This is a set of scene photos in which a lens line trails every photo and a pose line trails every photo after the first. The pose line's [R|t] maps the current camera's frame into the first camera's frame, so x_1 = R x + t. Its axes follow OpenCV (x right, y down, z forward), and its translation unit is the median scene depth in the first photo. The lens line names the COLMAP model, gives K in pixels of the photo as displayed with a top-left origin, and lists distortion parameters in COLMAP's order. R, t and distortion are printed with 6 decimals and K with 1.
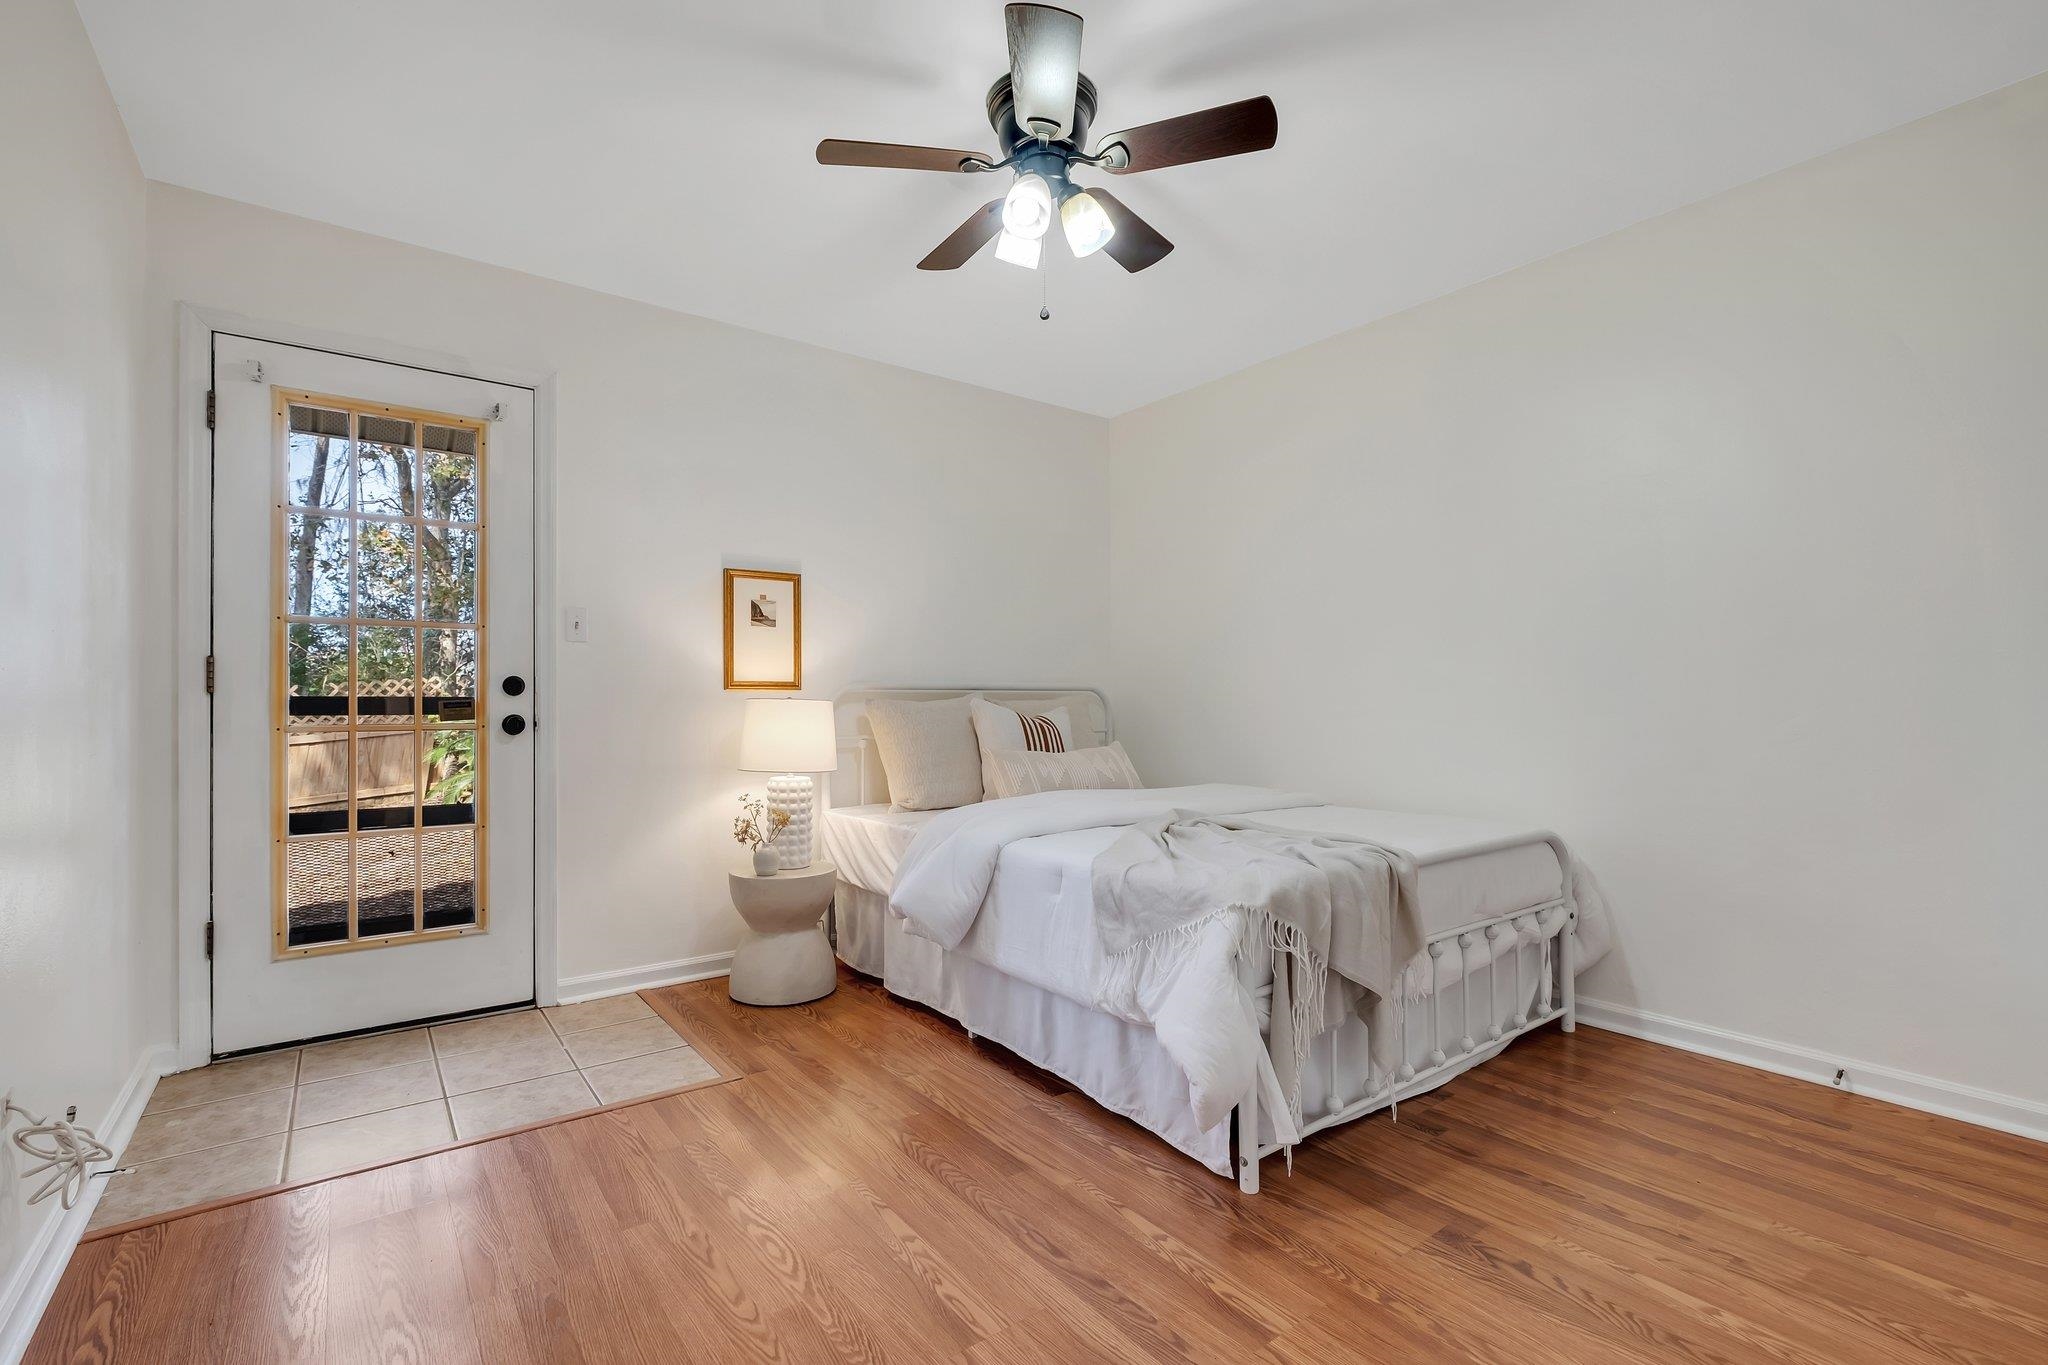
lens RADIAL K [[886.1, 0, 1012.1], [0, 886.1, 691.4], [0, 0, 1]] dist [-0.007388, 0.000180]
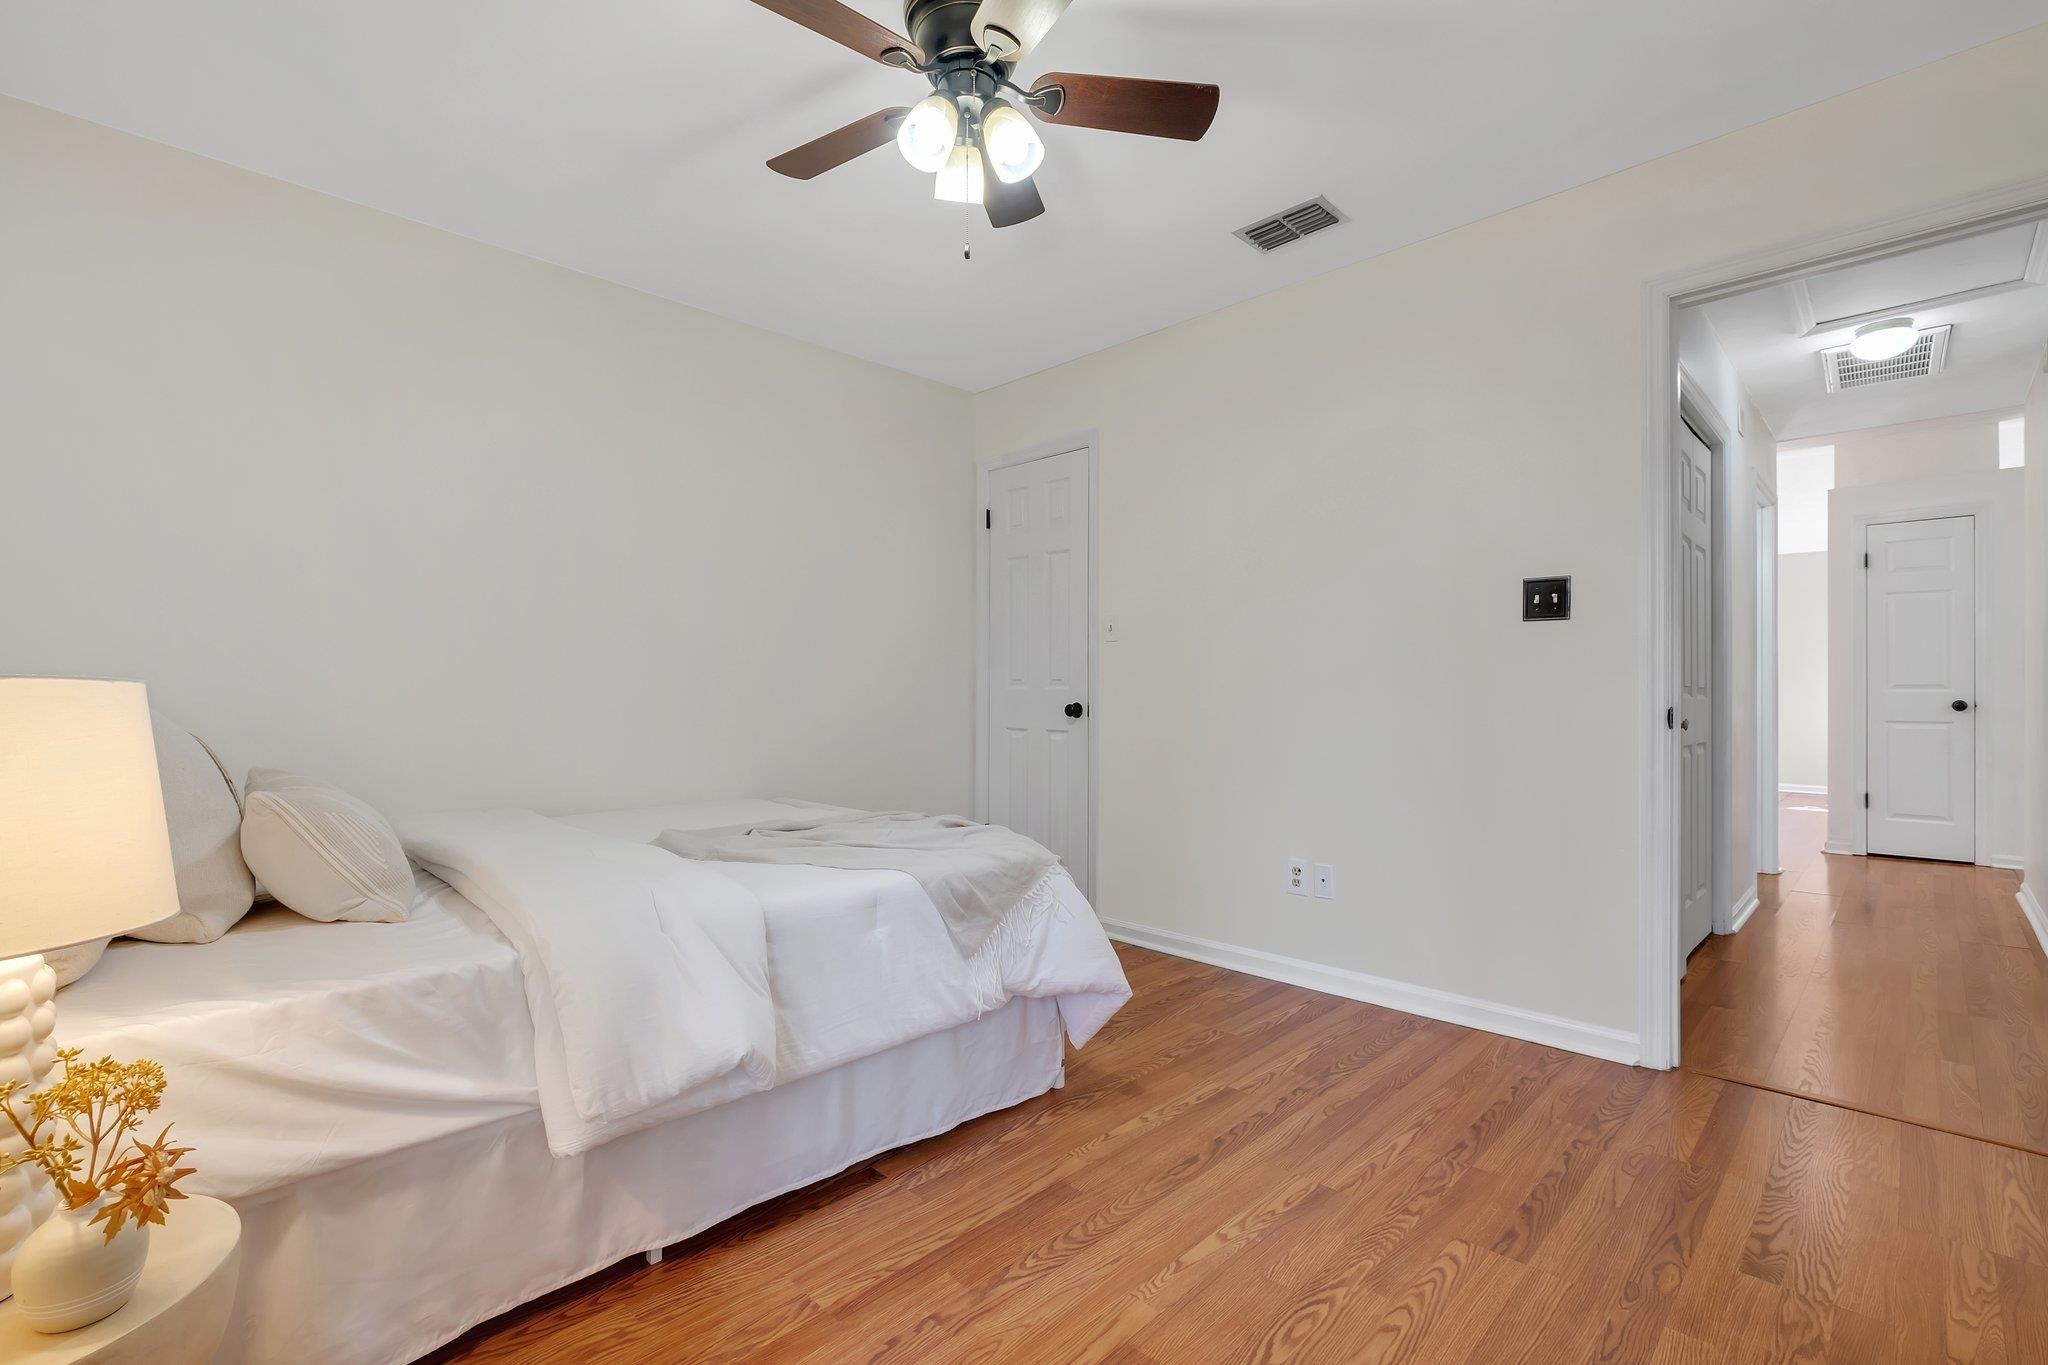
lens RADIAL K [[886.1, 0, 1013.6], [0, 886.1, 688.5], [0, 0, 1]] dist [-0.007388, 0.000180]
pose [[-0.128078, 0.008002, 0.991732, -0.976751], [-0.013933, 0.999854, -0.009867, 0.021143], [-0.991666, -0.015082, -0.127948, 1.252636]]
